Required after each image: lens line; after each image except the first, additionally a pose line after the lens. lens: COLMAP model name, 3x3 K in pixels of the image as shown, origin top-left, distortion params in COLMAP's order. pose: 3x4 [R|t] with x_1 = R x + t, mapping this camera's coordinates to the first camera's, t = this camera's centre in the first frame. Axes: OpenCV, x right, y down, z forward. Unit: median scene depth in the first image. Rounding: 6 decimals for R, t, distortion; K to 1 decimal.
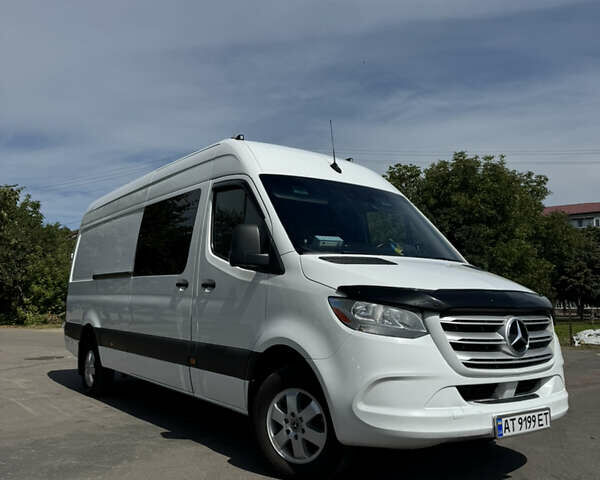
lens RADIAL K [[548.1, 0, 297.1], [0, 548.1, 237.1], [0, 0, 1]] dist [0.145917, -0.306908]
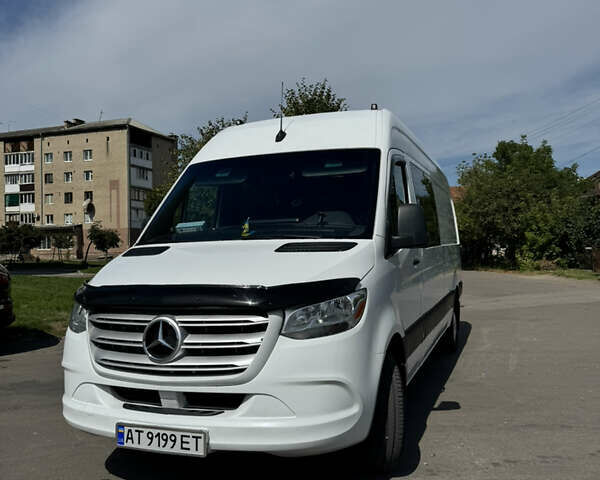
lens RADIAL K [[548.1, 0, 297.1], [0, 548.1, 237.1], [0, 0, 1]] dist [0.145917, -0.306908]
pose [[0.567888, -0.045747, -0.821834, 0.996070], [0.132259, 0.990552, 0.036252, 0.014125], [0.812411, -0.129282, 0.568573, 0.570939]]
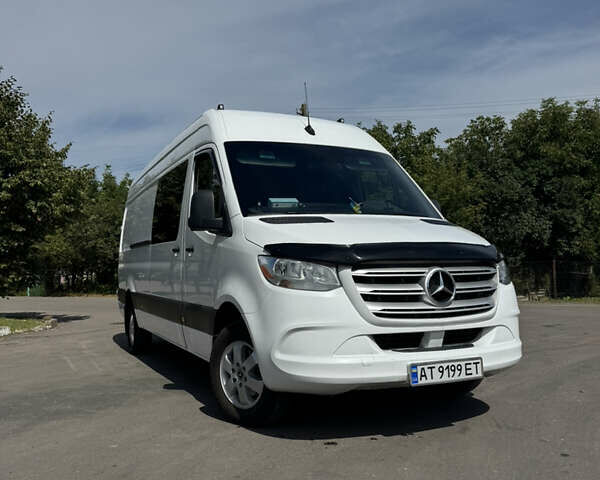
lens RADIAL K [[548.1, 0, 297.1], [0, 548.1, 237.1], [0, 0, 1]] dist [0.145917, -0.306908]
pose [[0.984095, -0.041418, -0.172749, 0.256292], [0.052131, 0.996958, 0.057945, 0.013026], [0.169823, -0.066029, 0.983260, -0.020800]]
